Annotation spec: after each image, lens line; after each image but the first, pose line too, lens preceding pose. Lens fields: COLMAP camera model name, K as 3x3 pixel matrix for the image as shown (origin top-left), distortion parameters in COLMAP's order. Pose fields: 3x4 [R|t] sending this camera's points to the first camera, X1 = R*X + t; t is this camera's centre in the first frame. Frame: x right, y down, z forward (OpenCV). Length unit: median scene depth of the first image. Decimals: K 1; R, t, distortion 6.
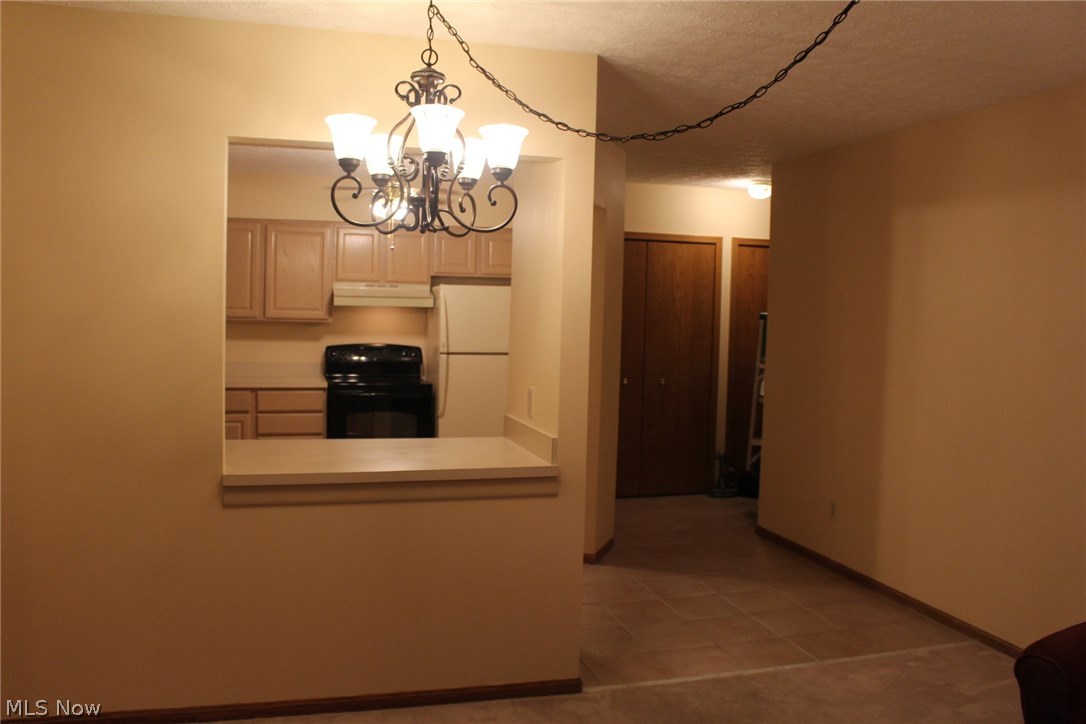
lens RADIAL K [[892.2, 0, 539.4], [0, 892.2, 362.8], [0, 0, 1]] dist [-0.112722, 0.016126]
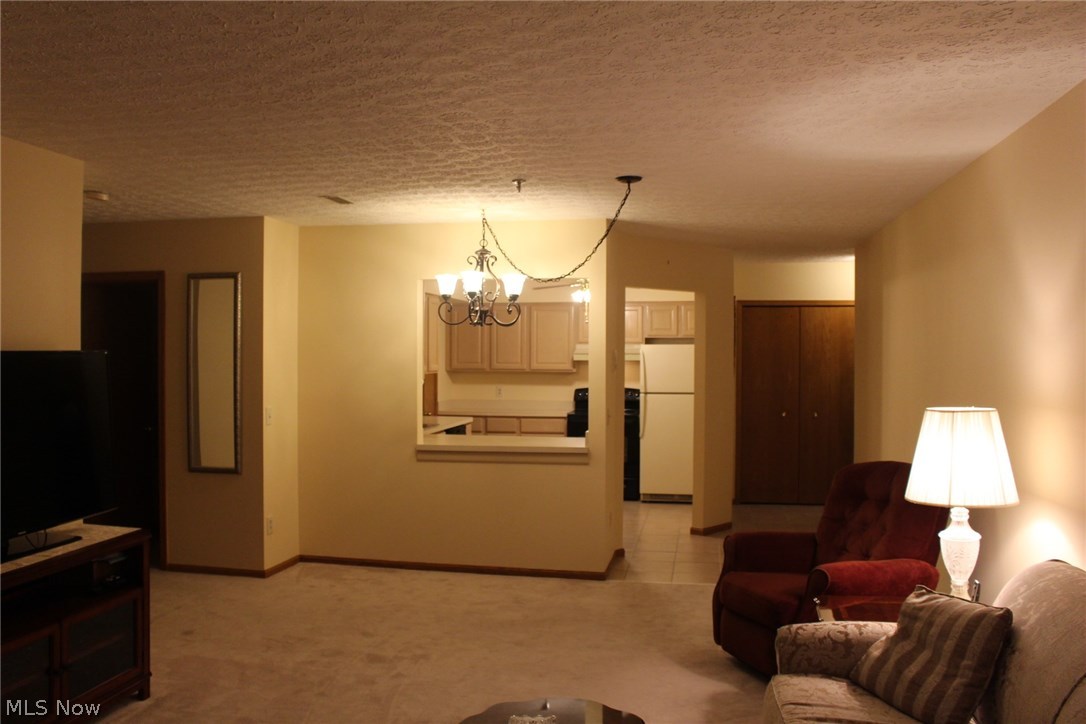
lens RADIAL K [[892.2, 0, 543.9], [0, 892.2, 361.2], [0, 0, 1]] dist [-0.112722, 0.016126]
pose [[0.898297, -0.017852, -0.439027, 0.364745], [-0.009775, 0.998115, -0.060587, 0.025425], [0.439281, 0.058716, 0.896429, -0.327840]]
